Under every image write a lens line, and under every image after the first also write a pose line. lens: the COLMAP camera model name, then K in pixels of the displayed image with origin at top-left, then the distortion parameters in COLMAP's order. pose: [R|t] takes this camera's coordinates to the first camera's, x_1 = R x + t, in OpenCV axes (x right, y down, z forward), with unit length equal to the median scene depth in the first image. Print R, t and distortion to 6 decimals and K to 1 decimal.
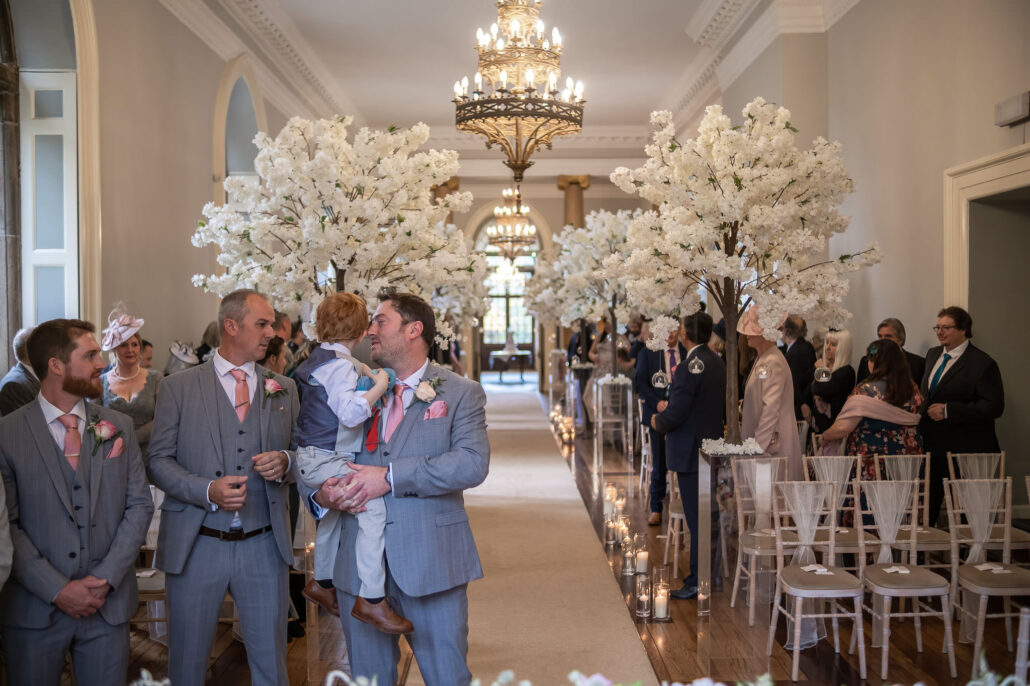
lens RADIAL K [[1051.2, 0, 515.0], [0, 1051.2, 343.0], [0, 0, 1]] dist [-0.004837, 0.013086]
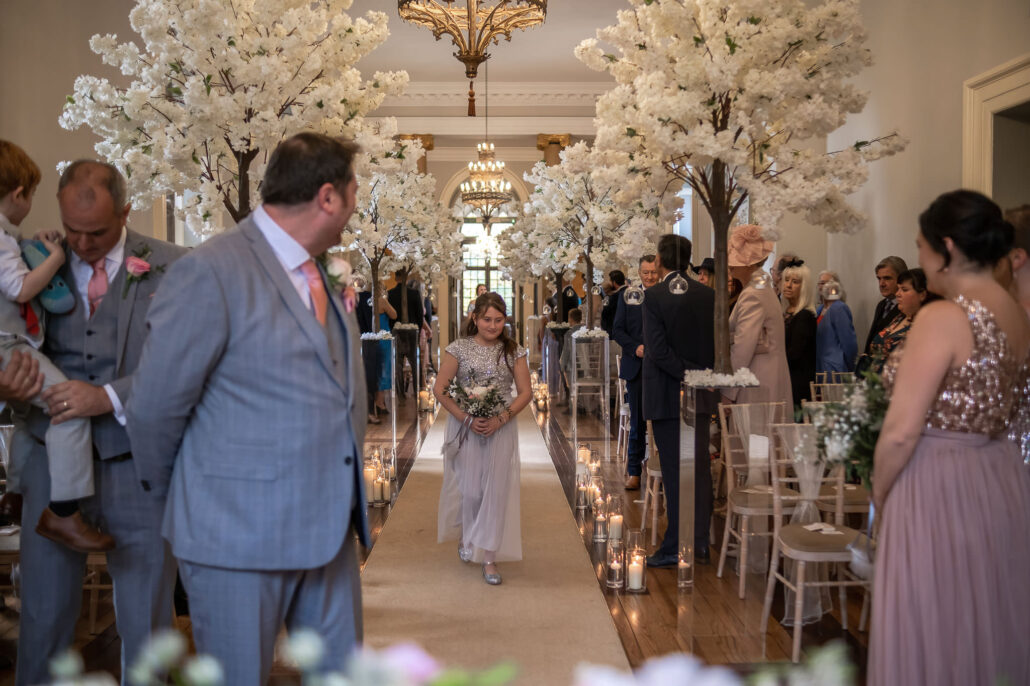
lens RADIAL K [[1035.6, 0, 515.0], [0, 1035.6, 343.0], [0, 0, 1]] dist [0.000157, -0.004517]
pose [[0.999937, 0.004850, 0.010134, 0.032481], [-0.004937, 0.999951, 0.008581, 0.056592], [-0.010092, -0.008630, 0.999912, 0.167922]]
